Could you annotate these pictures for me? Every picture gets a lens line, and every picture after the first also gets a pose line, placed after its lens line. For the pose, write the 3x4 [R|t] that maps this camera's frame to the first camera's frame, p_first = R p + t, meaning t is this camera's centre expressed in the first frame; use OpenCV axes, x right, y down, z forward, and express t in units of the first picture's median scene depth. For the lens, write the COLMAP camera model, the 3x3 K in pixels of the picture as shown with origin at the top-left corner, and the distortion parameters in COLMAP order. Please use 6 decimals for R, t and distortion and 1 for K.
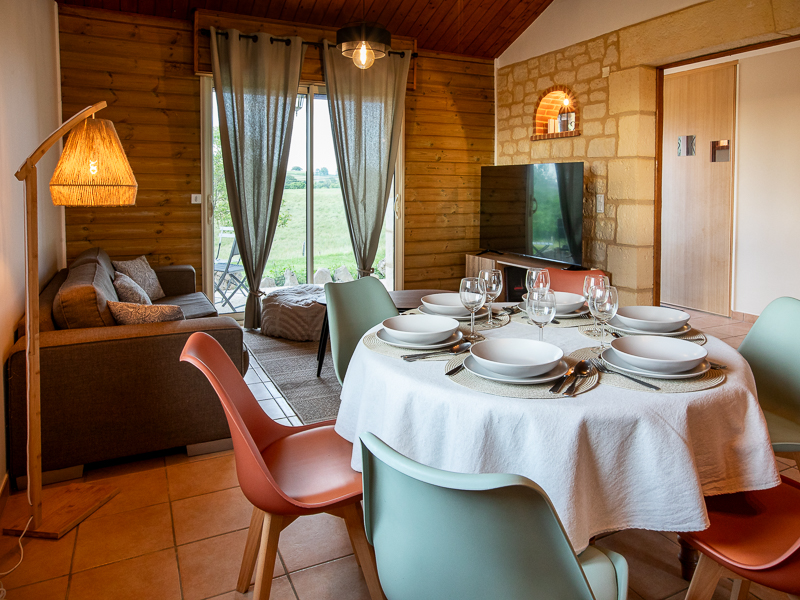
lens RADIAL K [[569.9, 0, 405.4], [0, 569.9, 203.5], [0, 0, 1]] dist [0.000569, -0.001528]
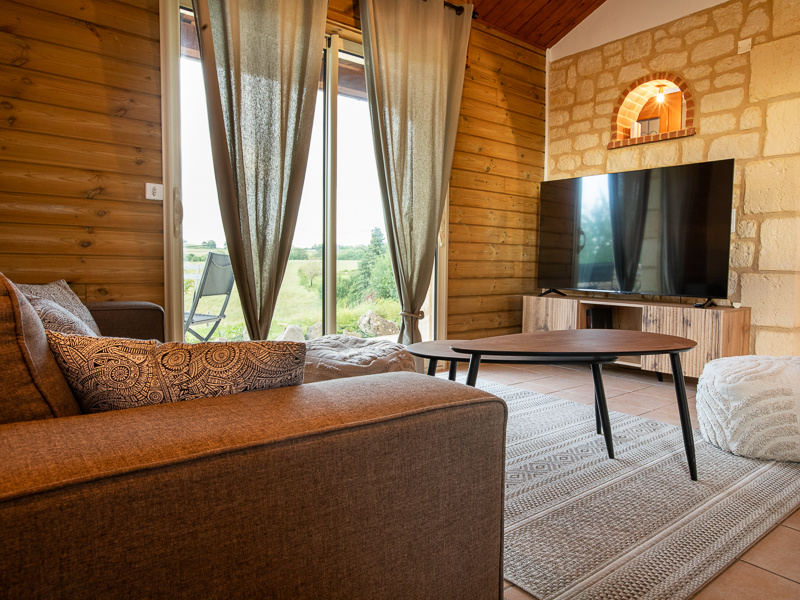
lens RADIAL K [[552.5, 0, 440.6], [0, 552.5, 292.8], [0, 0, 1]] dist [-0.006669, 0.022755]
pose [[0.968570, -0.001948, 0.248735, -0.215137], [-0.004740, 0.999643, 0.026284, 0.076957], [-0.248698, -0.026637, 0.968215, 0.360029]]
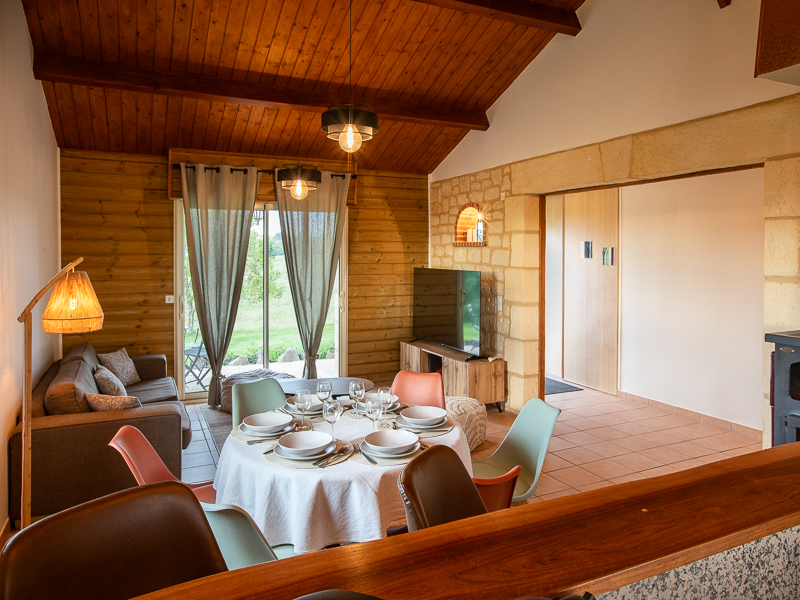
lens RADIAL K [[559.0, 0, 400.1], [0, 559.0, 254.1], [0, 0, 1]] dist [-0.005904, 0.009968]
pose [[0.999900, 0.000204, -0.014133, 0.141464], [-0.000588, 0.999631, -0.027166, -0.070490], [0.014122, 0.027172, 0.999531, -0.190599]]
